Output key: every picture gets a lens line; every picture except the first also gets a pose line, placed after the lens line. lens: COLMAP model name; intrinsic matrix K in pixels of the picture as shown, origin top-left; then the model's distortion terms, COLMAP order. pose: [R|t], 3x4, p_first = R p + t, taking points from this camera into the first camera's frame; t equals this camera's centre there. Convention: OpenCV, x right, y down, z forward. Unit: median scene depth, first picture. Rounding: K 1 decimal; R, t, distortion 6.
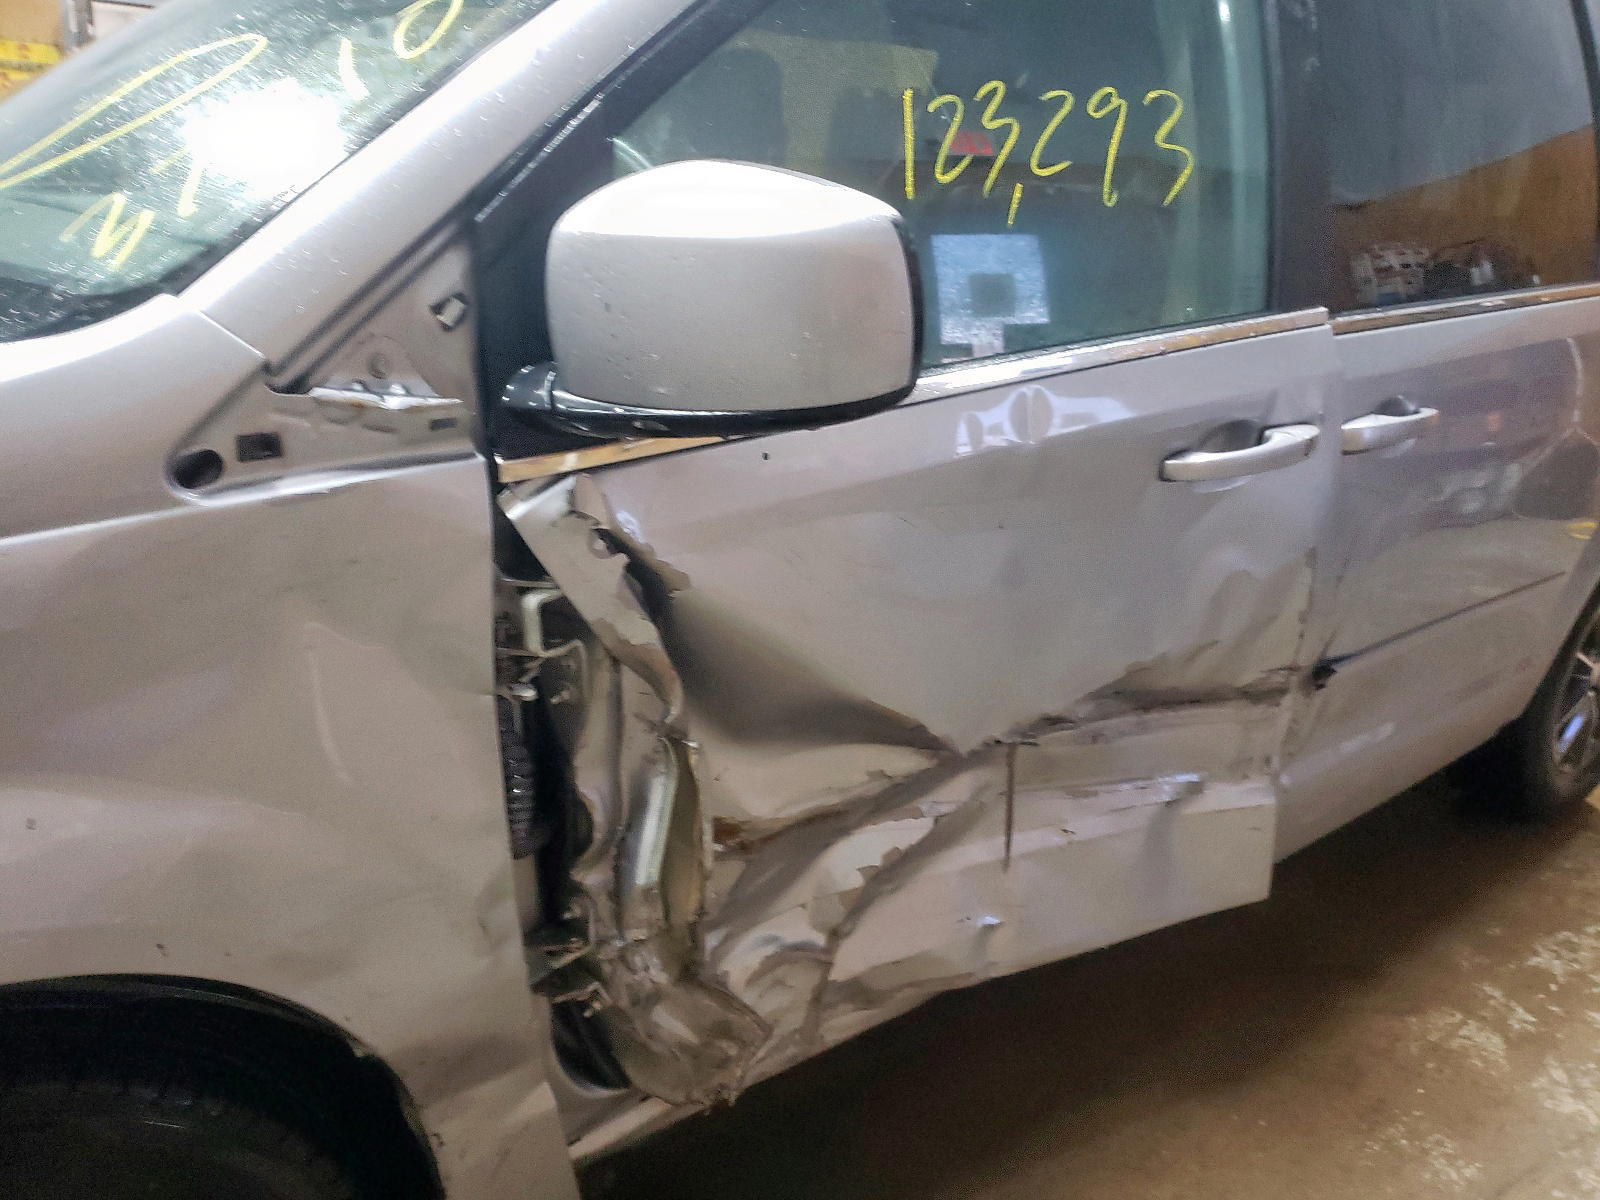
lens RADIAL K [[1357.0, 0, 800.3], [0, 1357.0, 549.6], [0, 0, 1]] dist [0.005303, 0.003001]
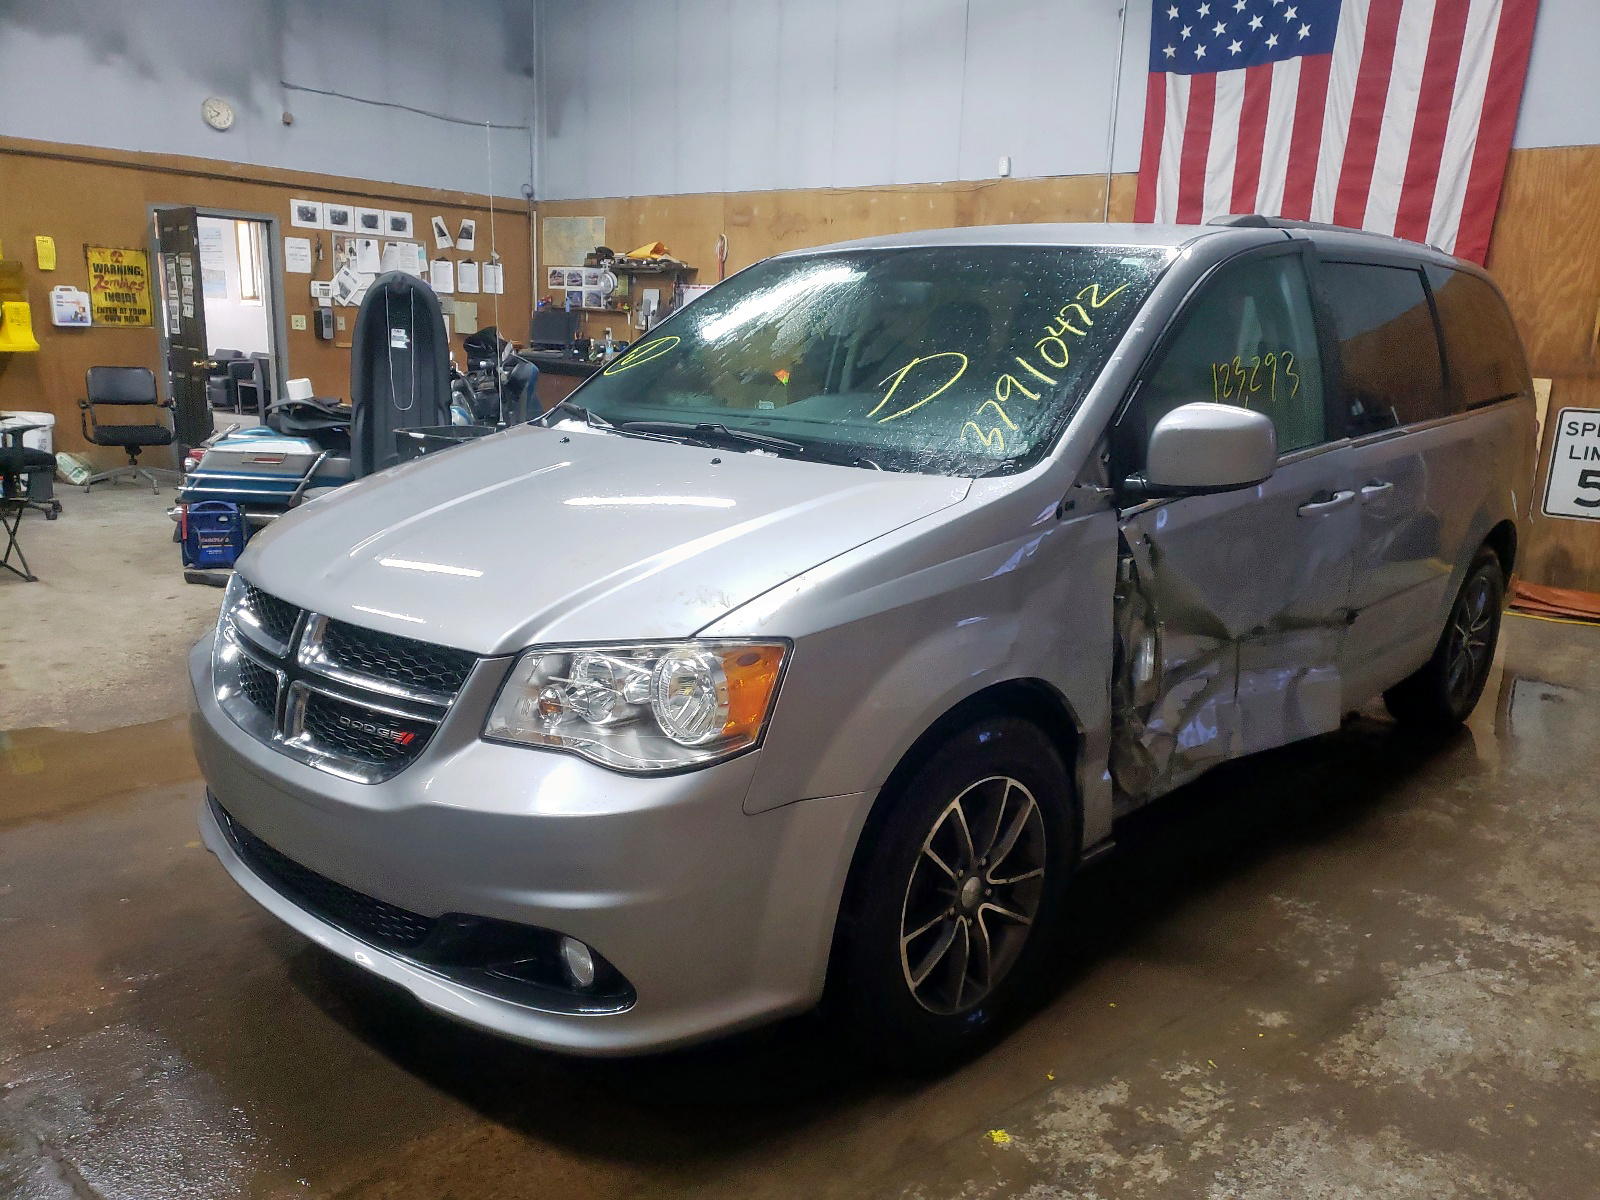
lens RADIAL K [[1349.1, 0, 800.0], [0, 1349.1, 600.0], [0, 0, 1]] dist [0.005445, 0.085293]
pose [[0.990847, -0.070827, 0.114918, -0.792506], [0.079098, 0.994470, -0.069083, 0.170104], [-0.109390, 0.077540, 0.990970, -1.092742]]
